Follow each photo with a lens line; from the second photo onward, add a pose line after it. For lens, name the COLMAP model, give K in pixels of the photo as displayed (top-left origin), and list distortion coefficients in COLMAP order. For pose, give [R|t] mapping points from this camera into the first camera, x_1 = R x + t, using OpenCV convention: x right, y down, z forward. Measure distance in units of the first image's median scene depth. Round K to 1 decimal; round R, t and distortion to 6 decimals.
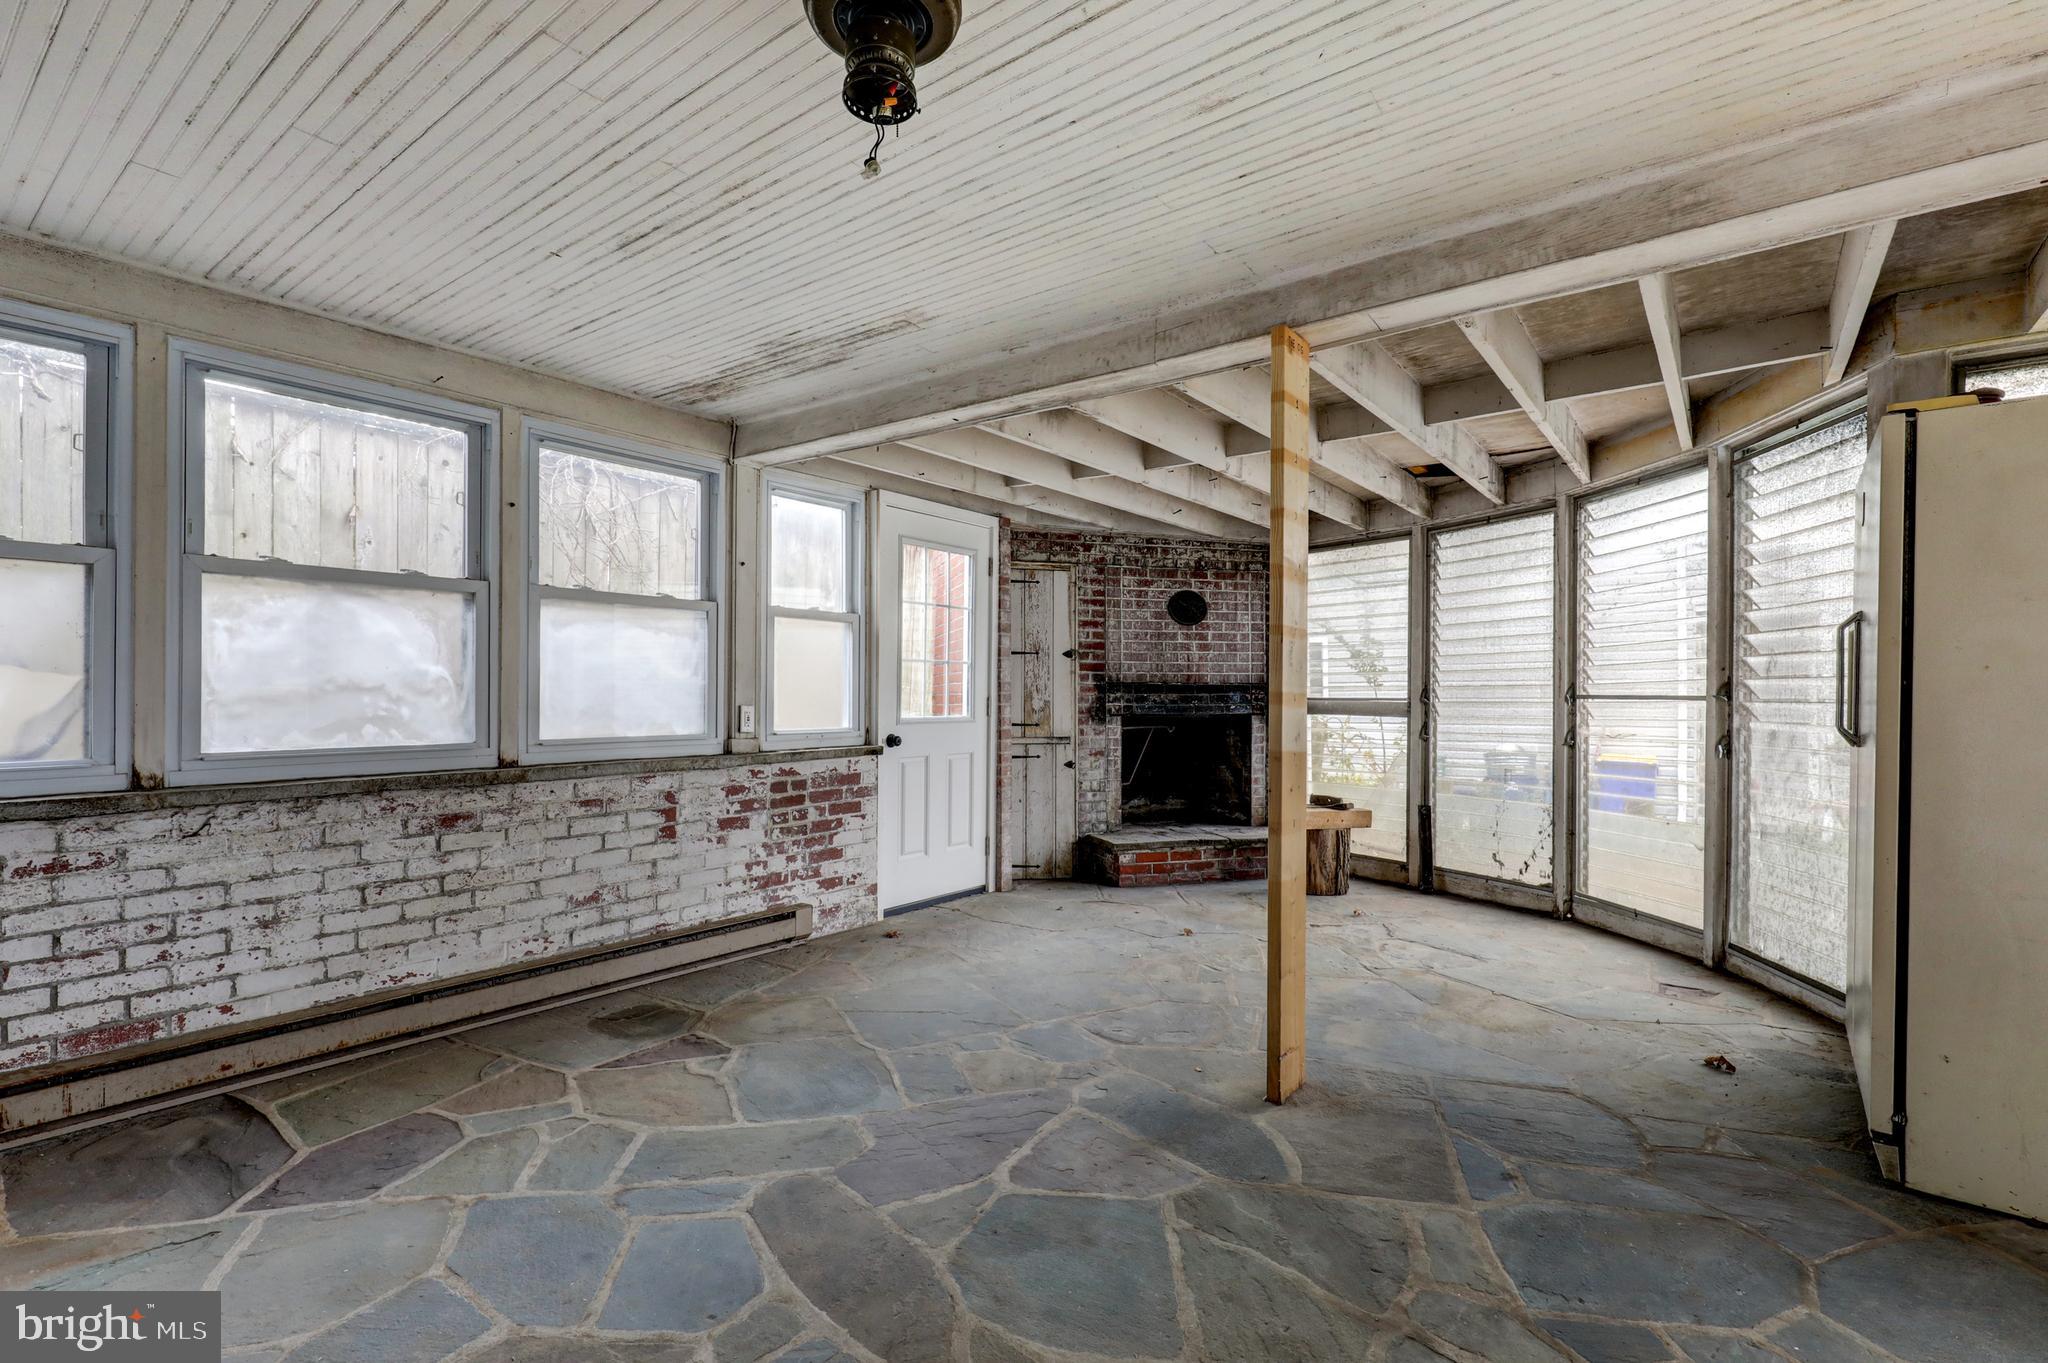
lens RADIAL K [[946.1, 0, 1027.1], [0, 946.1, 691.0], [0, 0, 1]] dist [-0.002206, -0.000729]
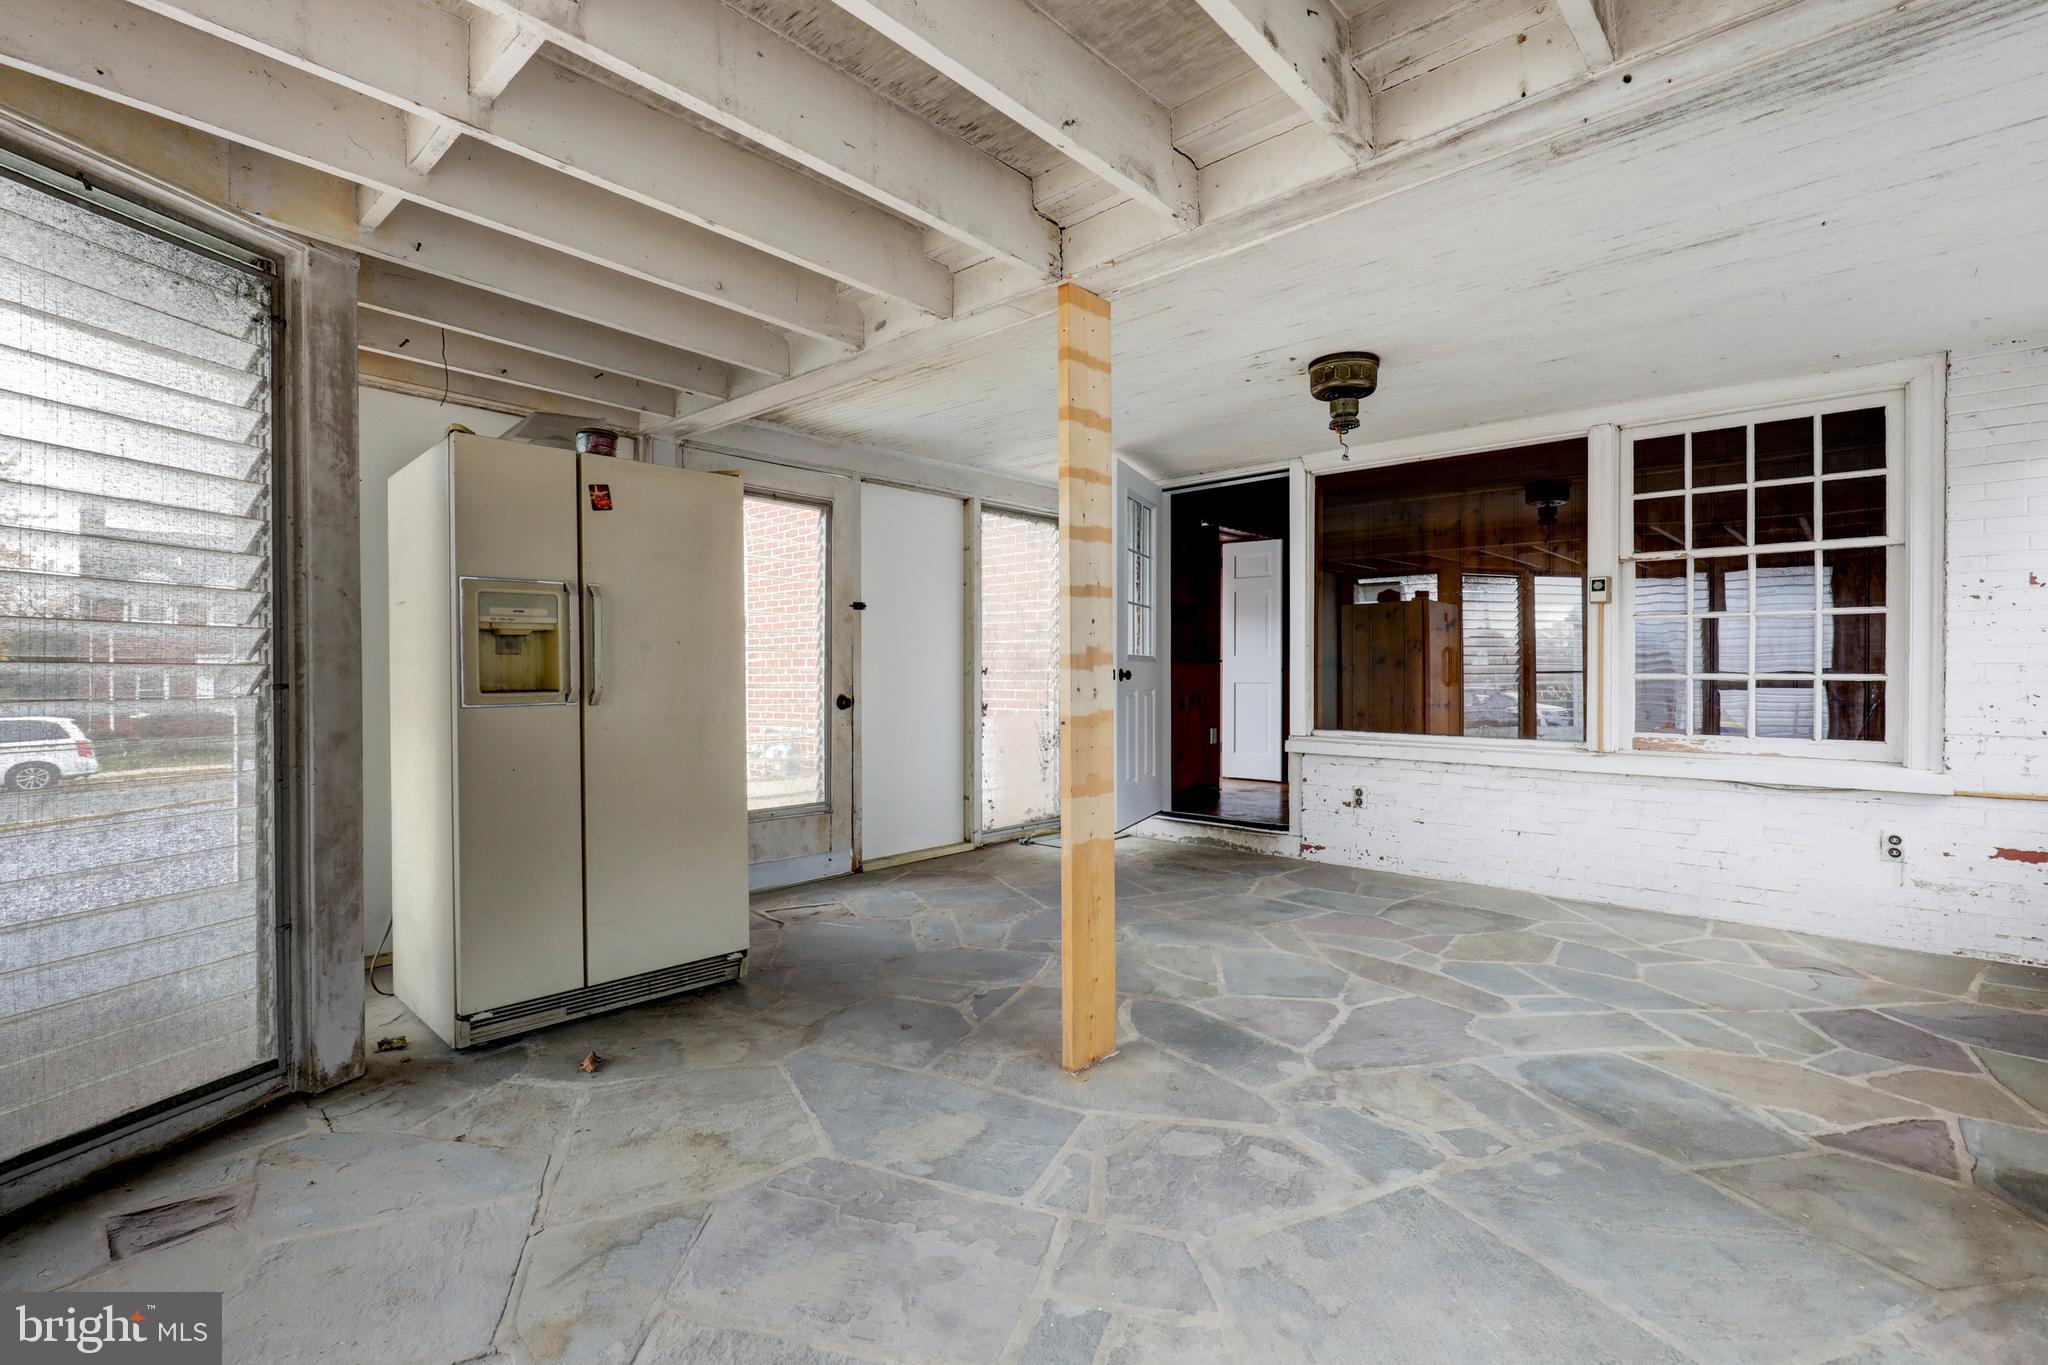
lens RADIAL K [[946.1, 0, 1020.4], [0, 946.1, 683.5], [0, 0, 1]] dist [-0.002206, -0.000729]
pose [[-0.994304, 0.002115, 0.106561, 0.276420], [0.002364, 0.999995, 0.002208, 0.033432], [-0.106556, 0.002447, -0.994304, 2.285443]]
